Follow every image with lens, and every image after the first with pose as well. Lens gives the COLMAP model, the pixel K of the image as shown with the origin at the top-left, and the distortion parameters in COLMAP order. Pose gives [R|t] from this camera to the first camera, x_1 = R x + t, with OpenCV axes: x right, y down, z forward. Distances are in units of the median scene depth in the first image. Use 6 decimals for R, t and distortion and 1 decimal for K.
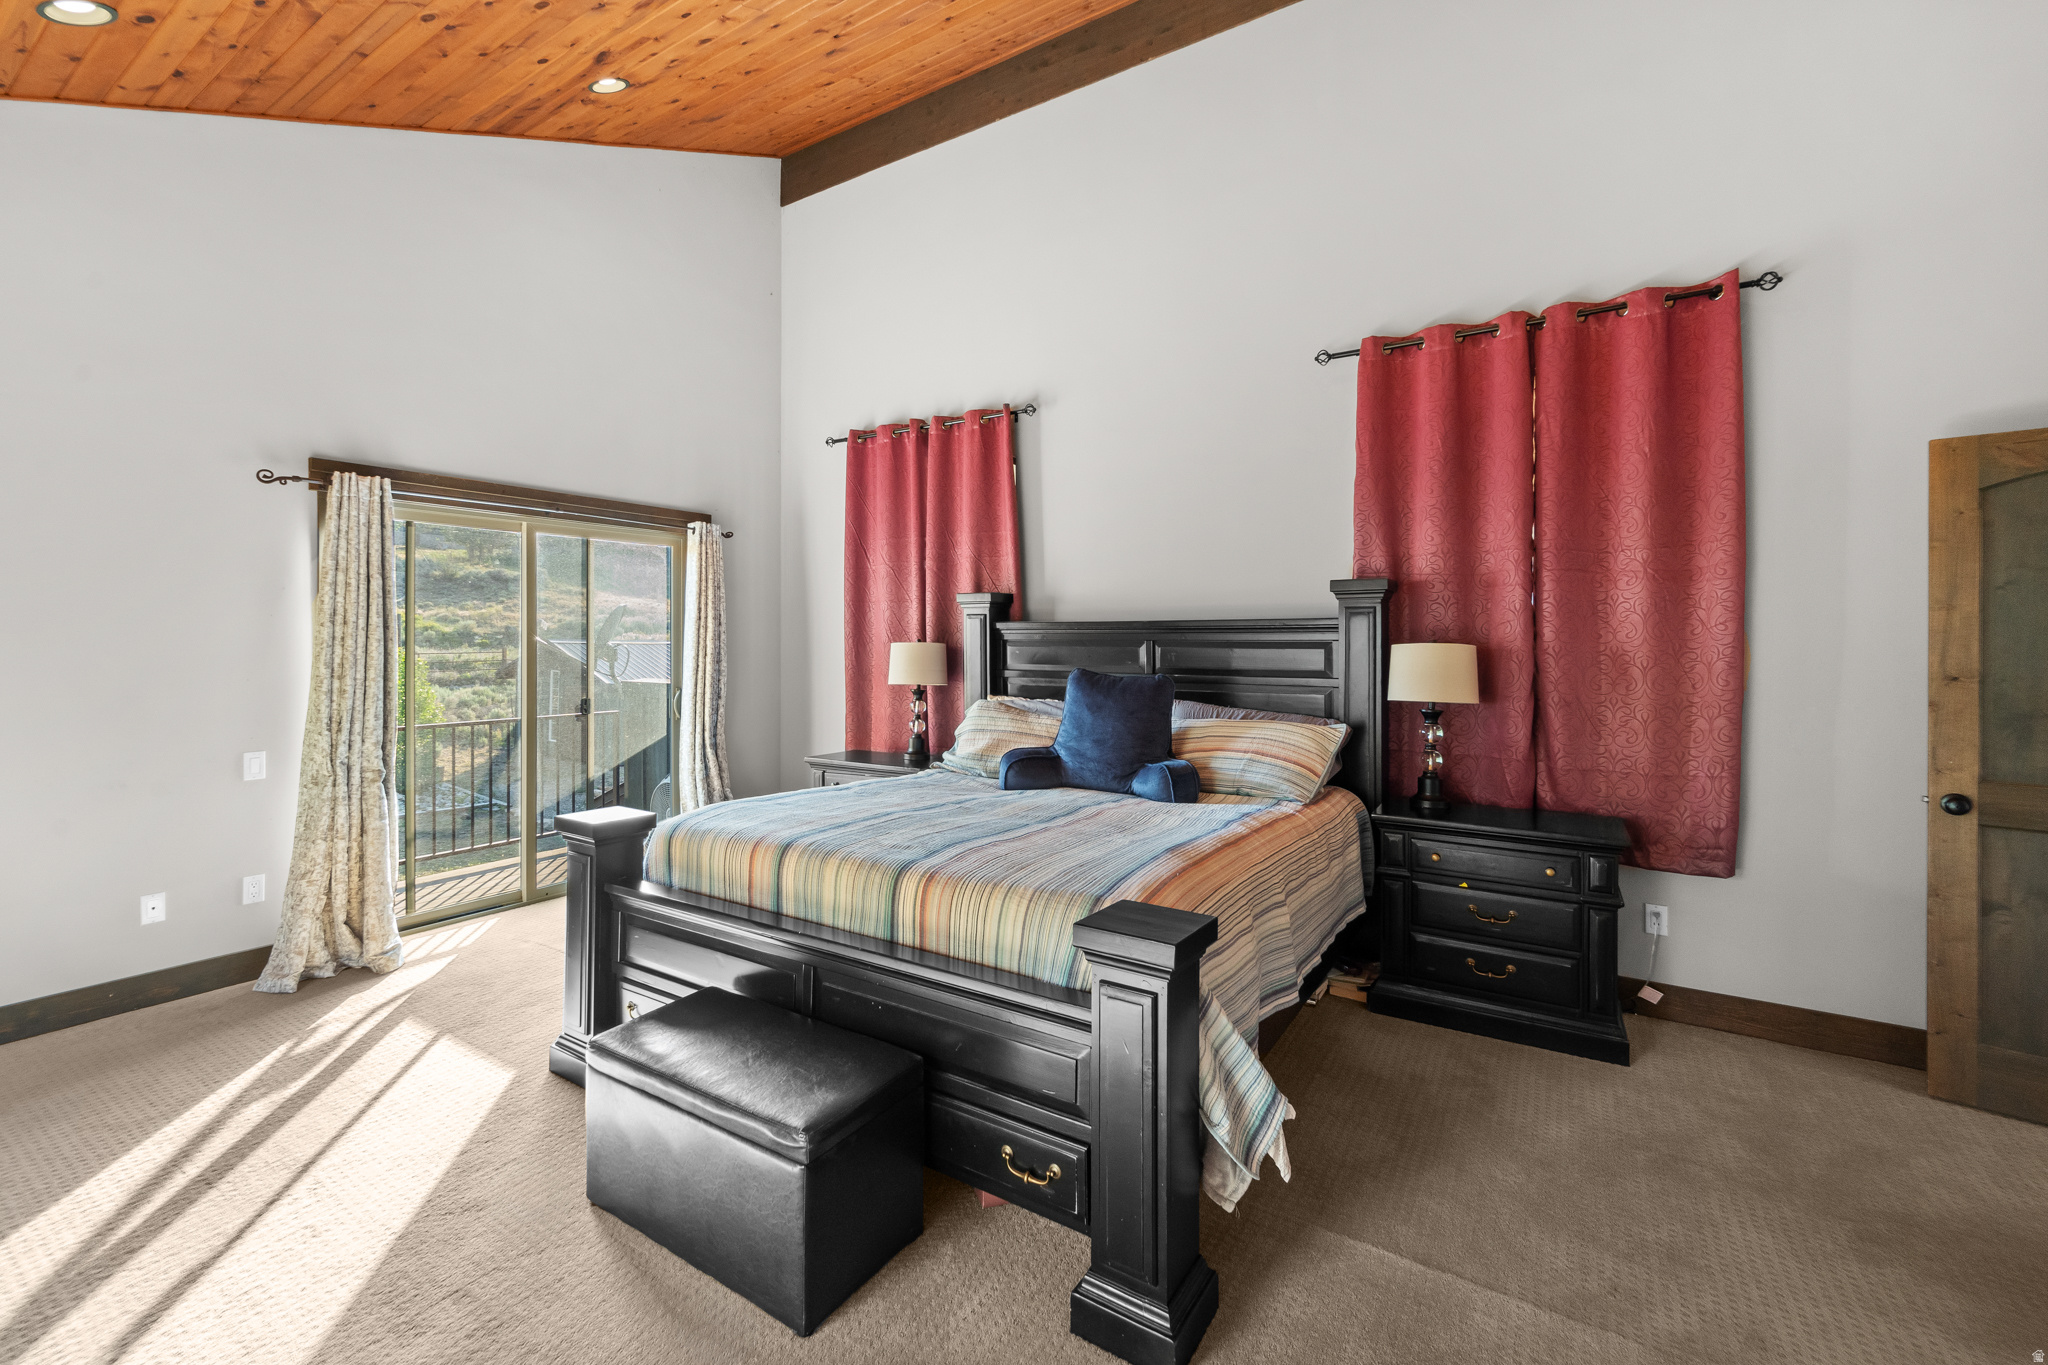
lens RADIAL K [[867.8, 0, 1011.3], [0, 867.8, 643.5], [0, 0, 1]] dist [0.000537, -0.000107]
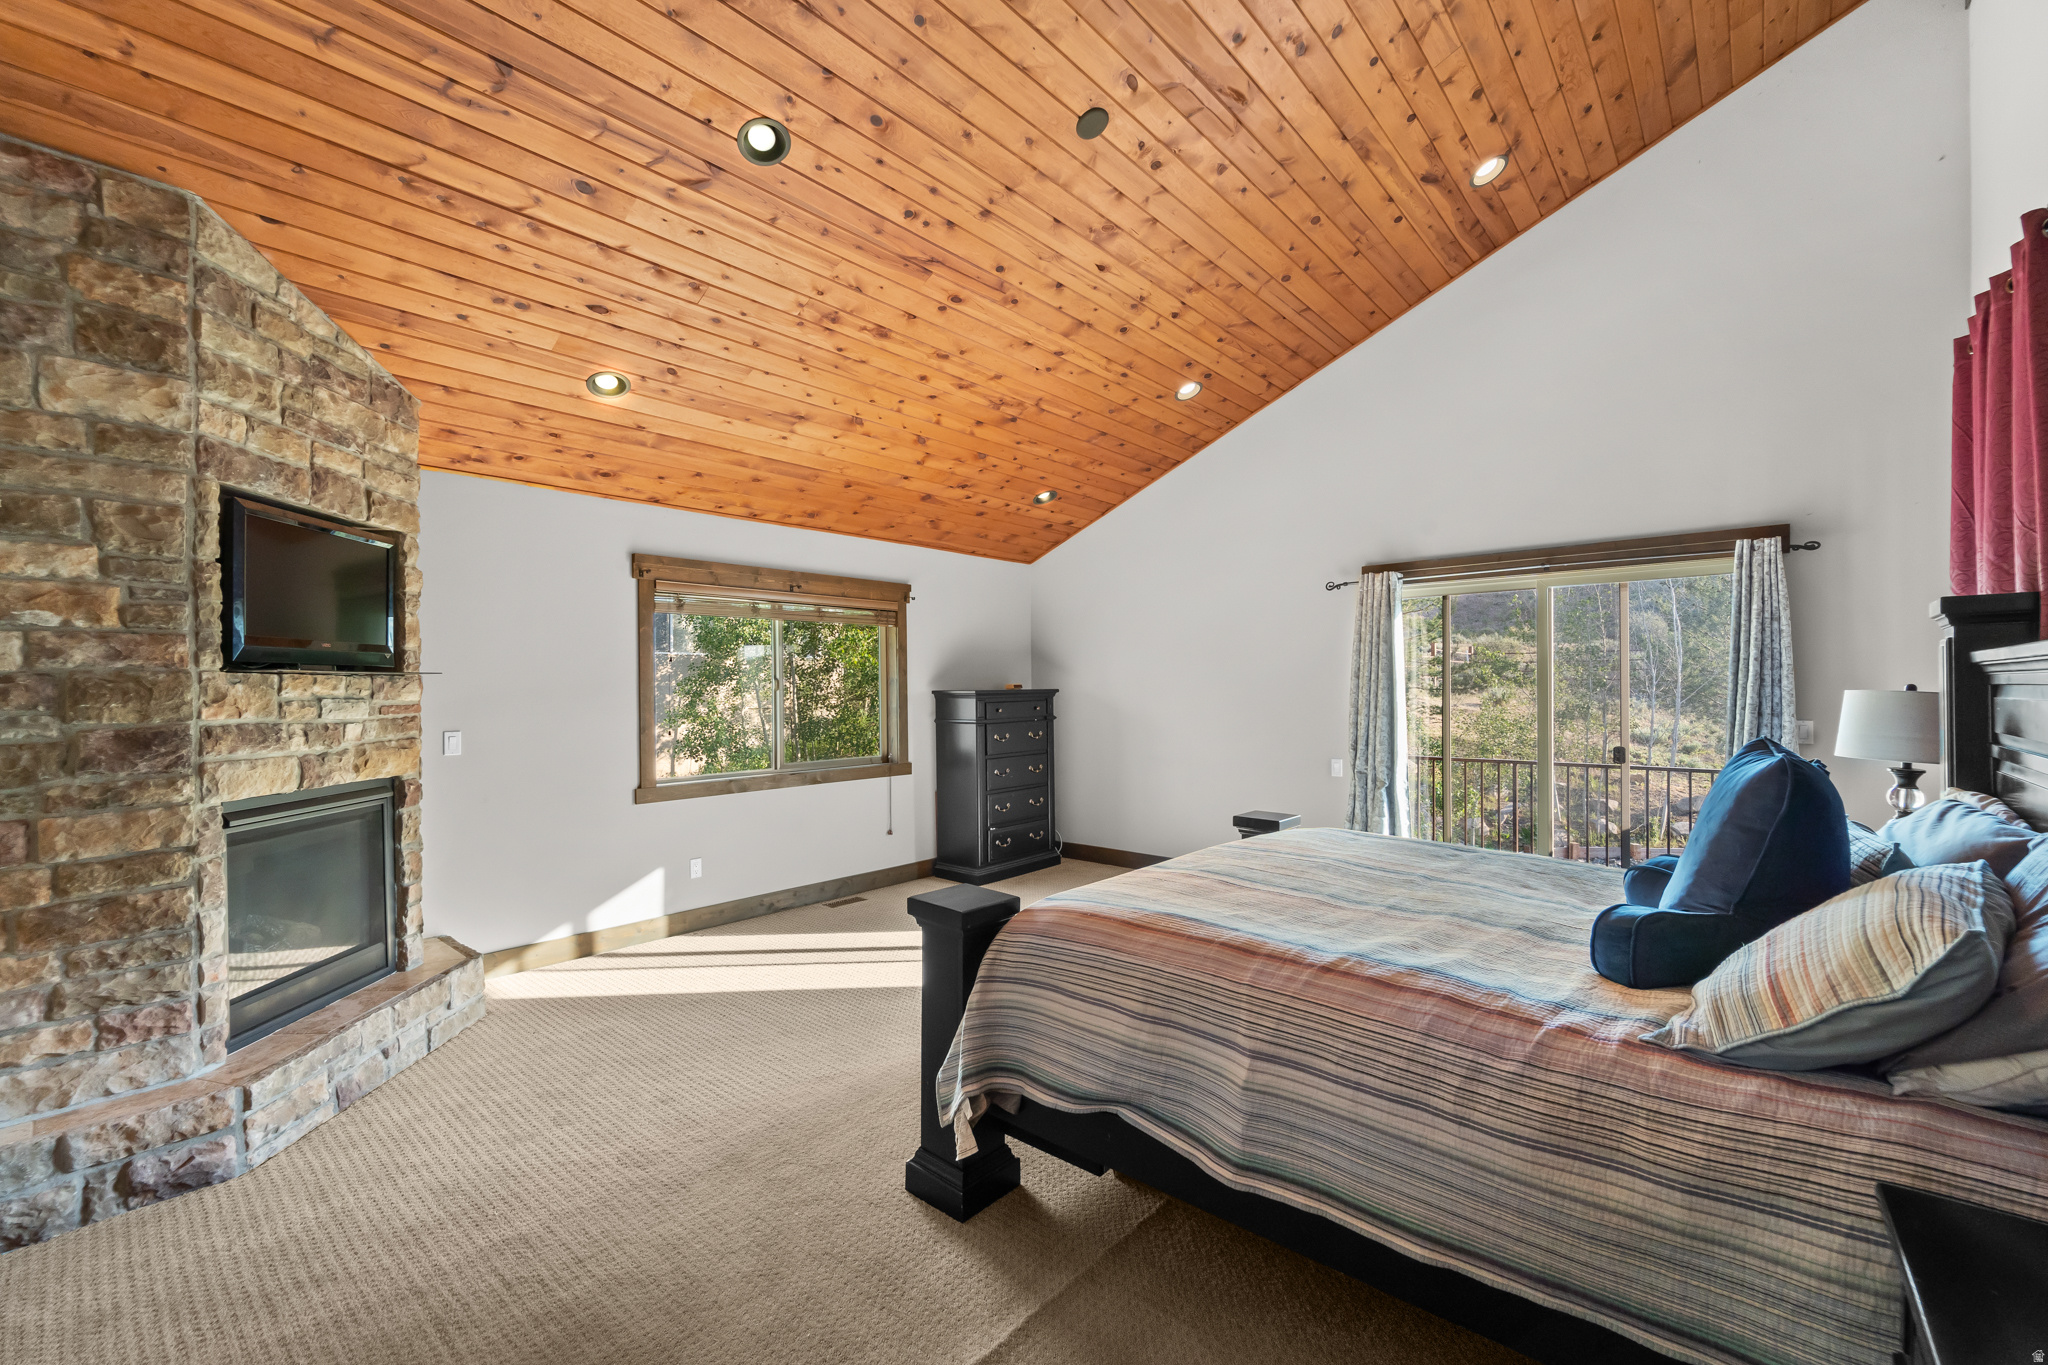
lens RADIAL K [[836.3, 0, 1024.0], [0, 836.3, 682.5], [0, 0, 1]] dist [0.001019, -0.000056]
pose [[-0.142937, -0.011164, -0.989669, 0.715788], [-0.002285, 0.999937, -0.010949, 0.001903], [0.989729, 0.000696, -0.142954, 0.649634]]
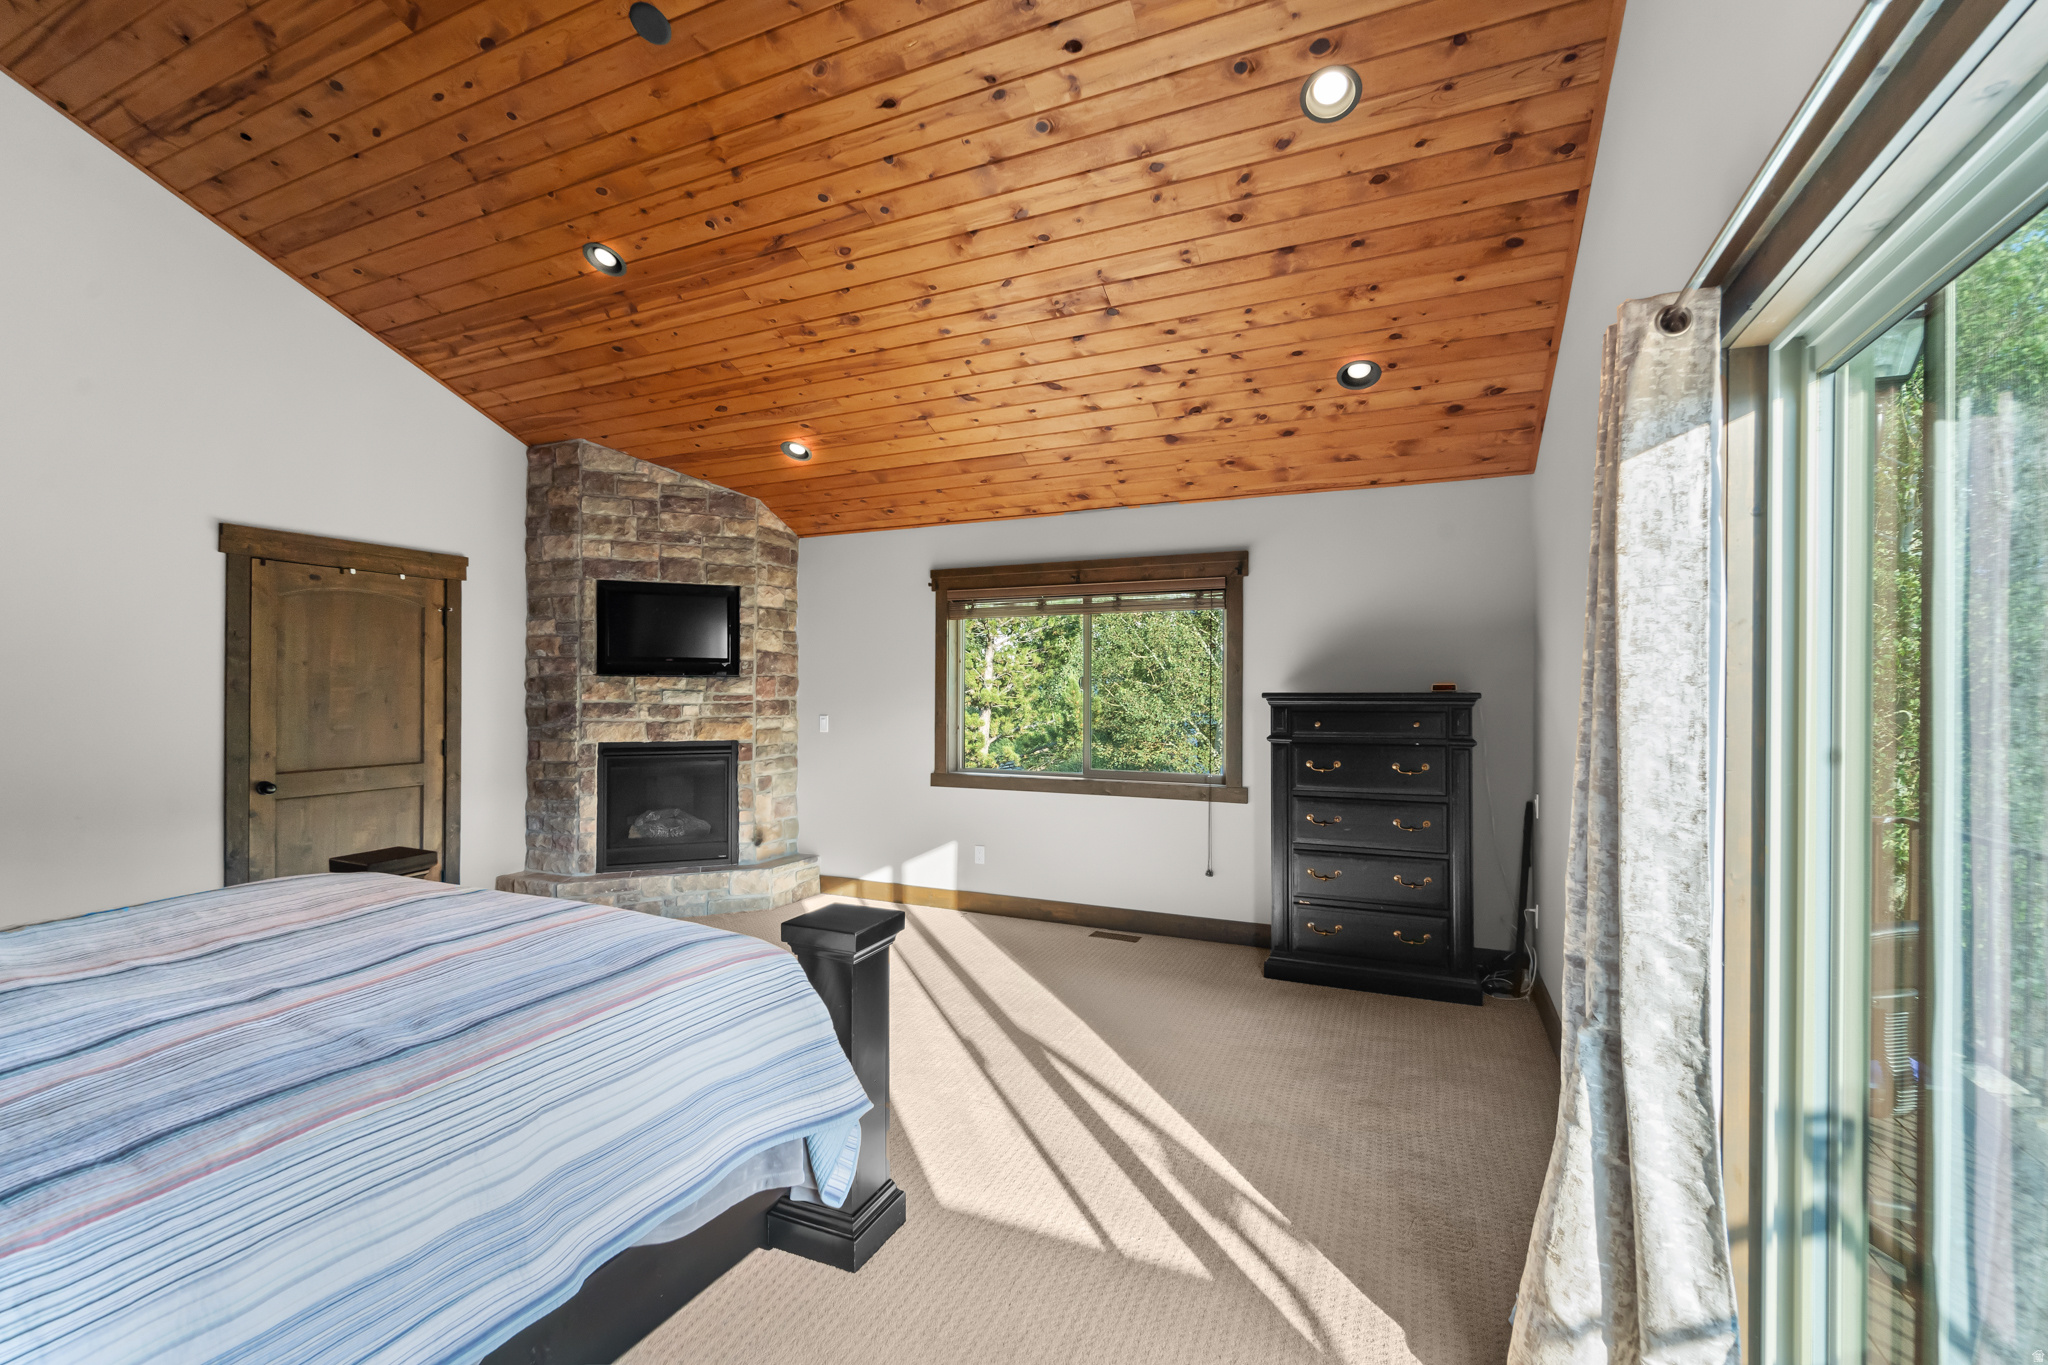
lens RADIAL K [[862.9, 0, 1026.3], [0, 862.9, 682.0], [0, 0, 1]] dist [0.000223, -0.000400]
pose [[-0.987477, -0.011743, -0.157324, -0.400050], [-0.011595, 0.999931, -0.001859, -0.008938], [0.157335, -0.000011, -0.987545, 1.426864]]
